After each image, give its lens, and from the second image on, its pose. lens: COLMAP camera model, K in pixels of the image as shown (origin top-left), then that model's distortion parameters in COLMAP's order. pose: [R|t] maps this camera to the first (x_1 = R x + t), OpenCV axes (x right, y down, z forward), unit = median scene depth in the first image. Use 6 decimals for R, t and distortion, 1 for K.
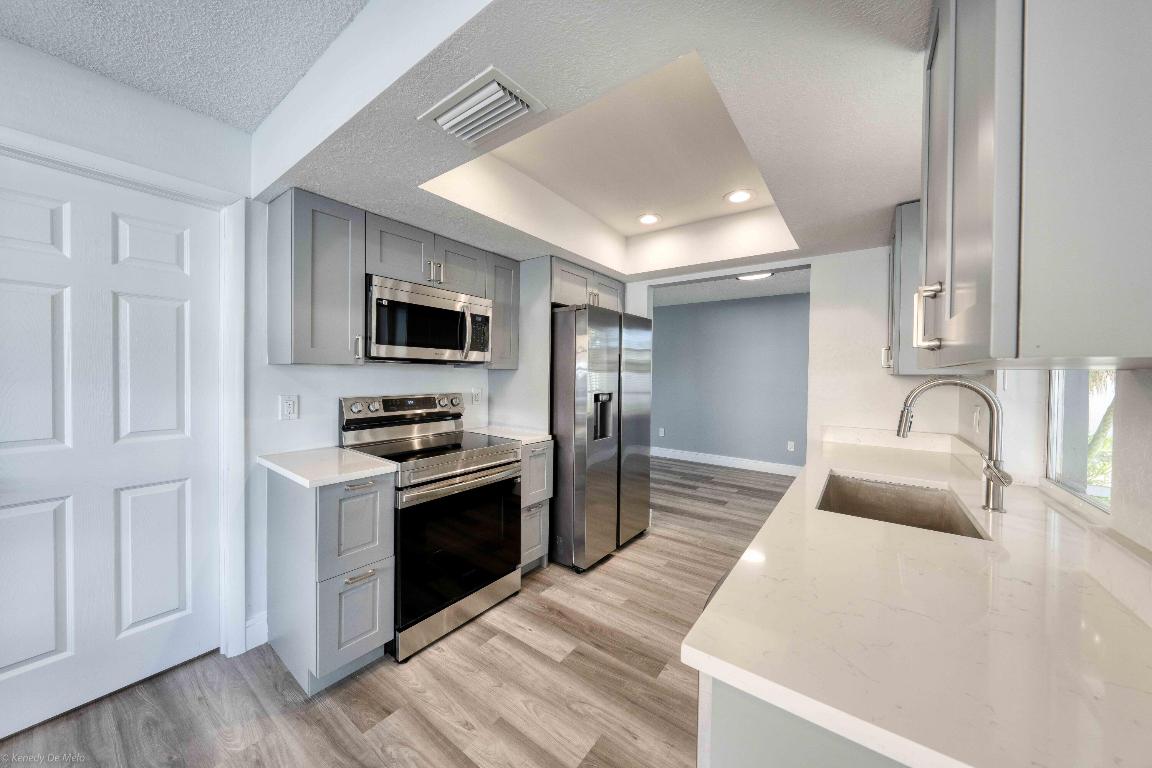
lens RADIAL K [[392.9, 0, 571.8], [0, 392.9, 379.5], [0, 0, 1]] dist [-0.000360, 0.000415]
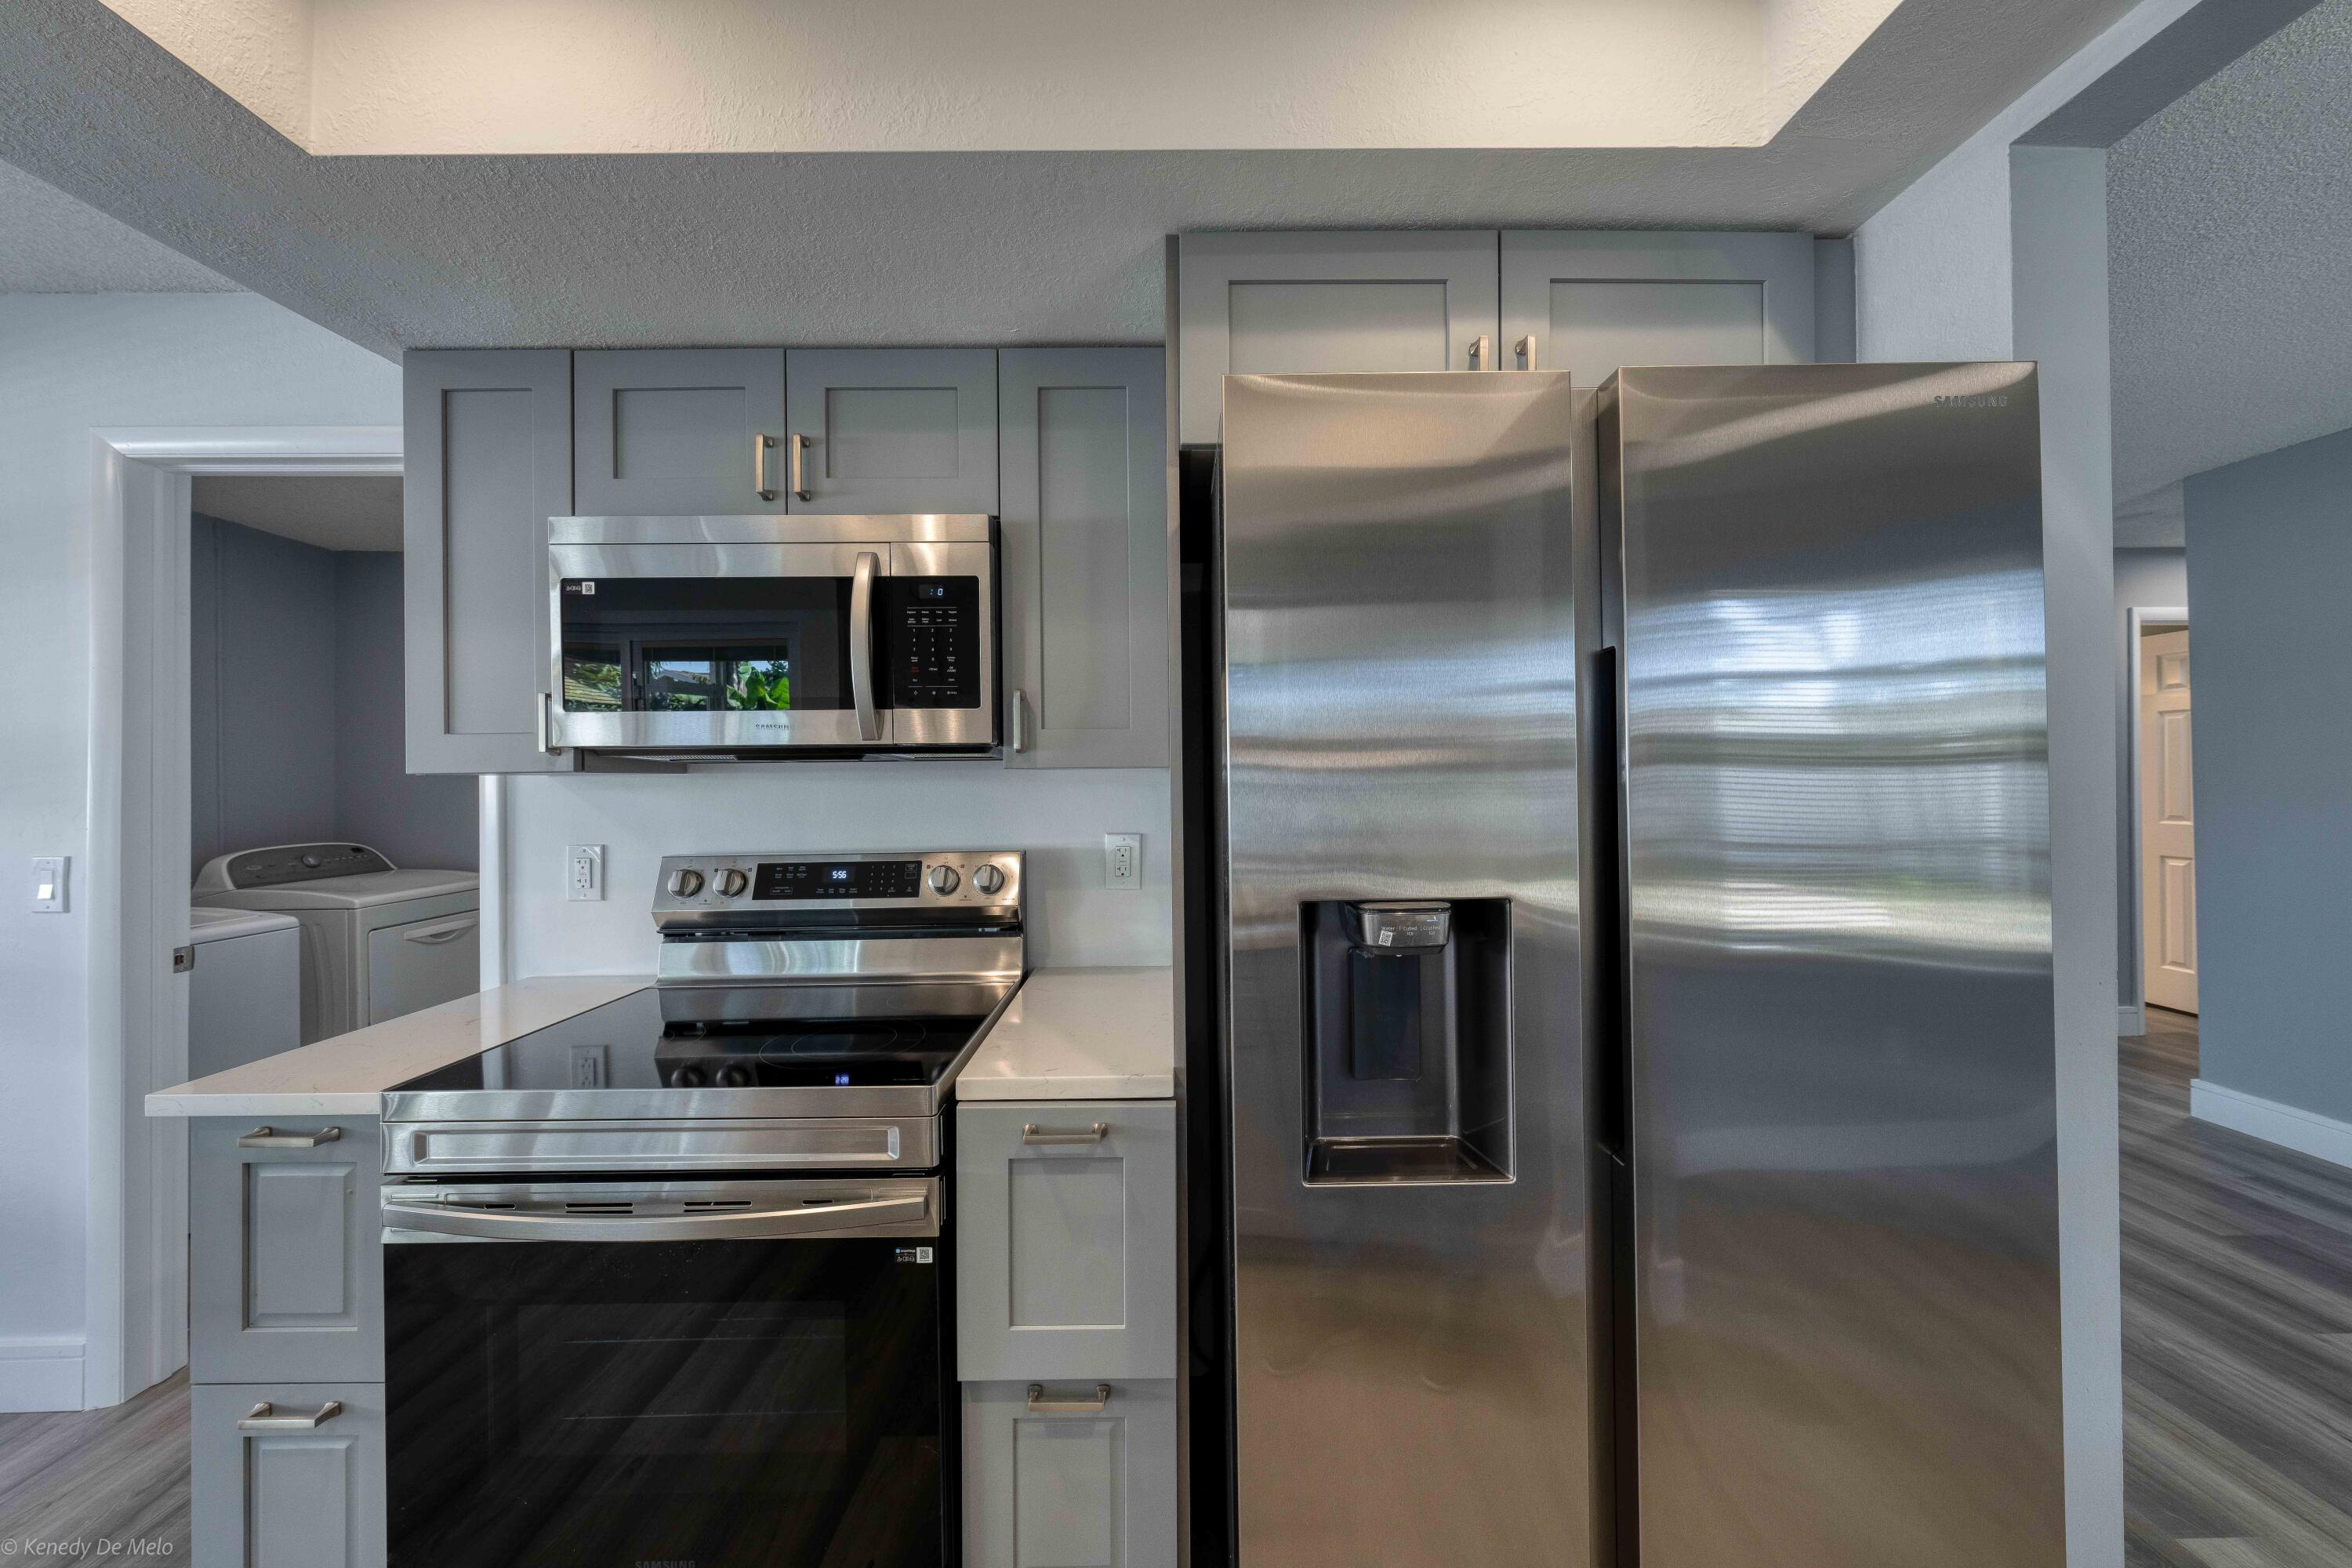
lens RADIAL K [[802.1, 0, 1167.4], [0, 802.1, 774.8], [0, 0, 1]] dist [-0.000360, 0.000415]
pose [[0.600940, -0.024172, -0.798929, 0.325748], [0.006876, 0.999662, -0.025073, -0.009676], [0.799265, 0.009574, 0.600903, 0.827272]]
